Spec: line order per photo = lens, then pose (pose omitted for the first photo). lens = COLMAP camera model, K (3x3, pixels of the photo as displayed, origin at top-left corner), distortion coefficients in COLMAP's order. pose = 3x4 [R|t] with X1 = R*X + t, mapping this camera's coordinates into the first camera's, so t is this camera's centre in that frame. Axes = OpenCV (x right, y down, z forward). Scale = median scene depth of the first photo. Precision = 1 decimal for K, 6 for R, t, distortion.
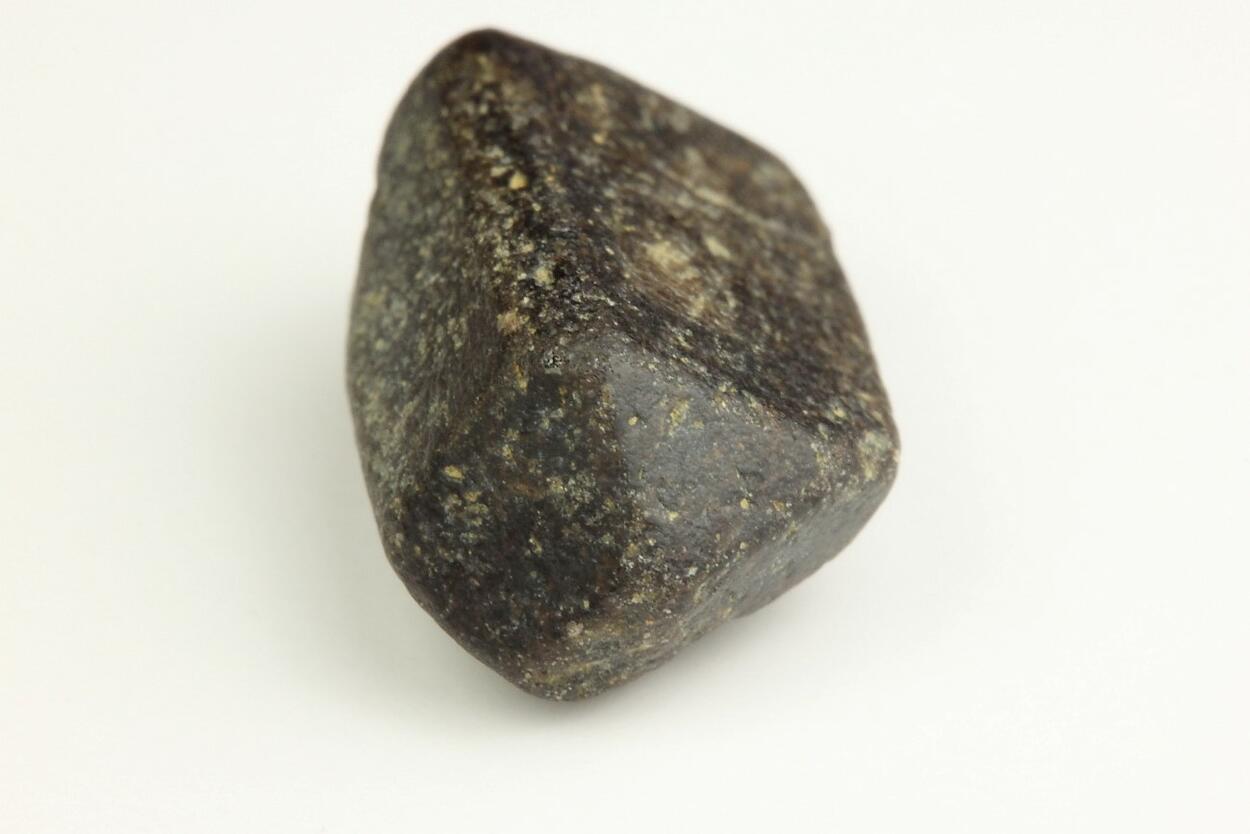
lens RADIAL K [[3511.9, 0, 625.0], [0, 3511.9, 417.0], [0, 0, 1]] dist [-0.016403, -0.083898]
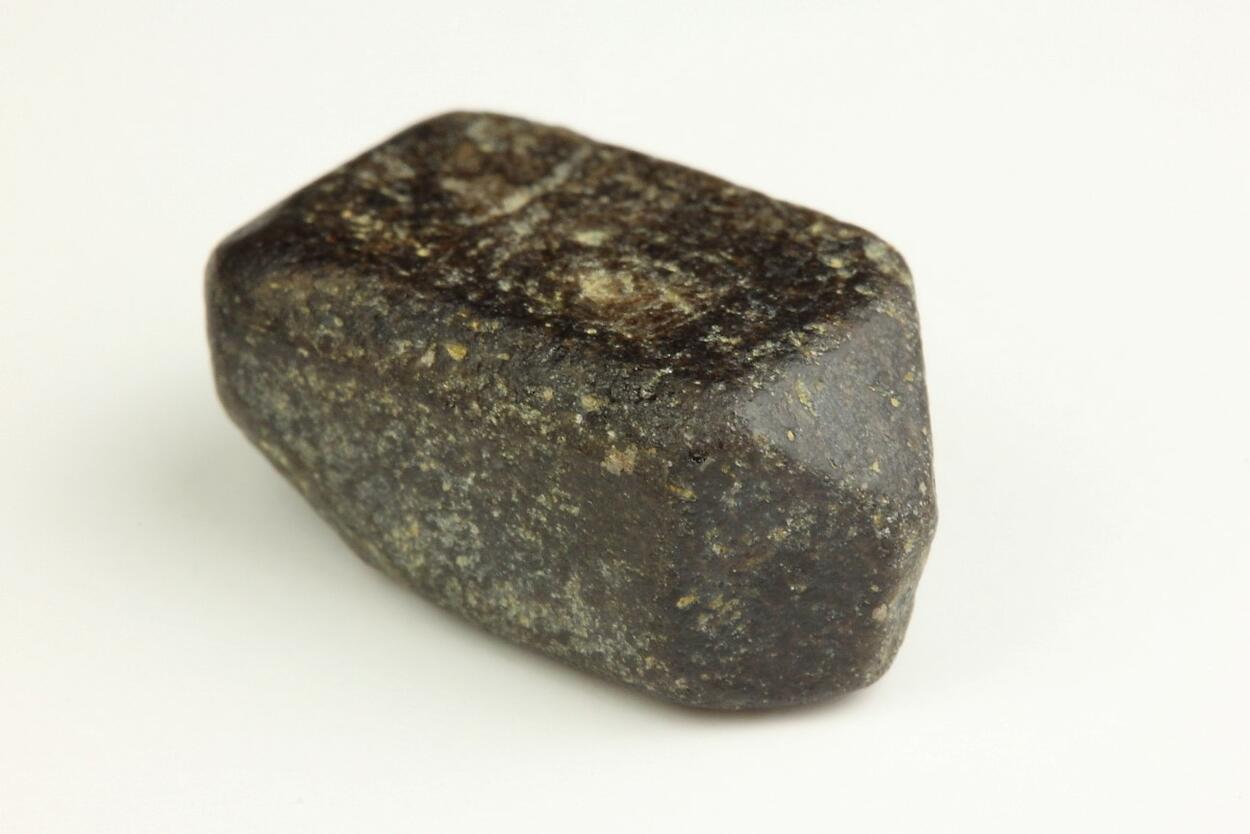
lens RADIAL K [[3511.9, 0, 625.0], [0, 3511.9, 417.0], [0, 0, 1]] dist [-0.016403, -0.083898]
pose [[0.656379, -0.750752, 0.074416, -0.089969], [0.741803, 0.660217, 0.117651, -0.140802], [-0.137457, -0.022022, 0.990263, 0.015676]]
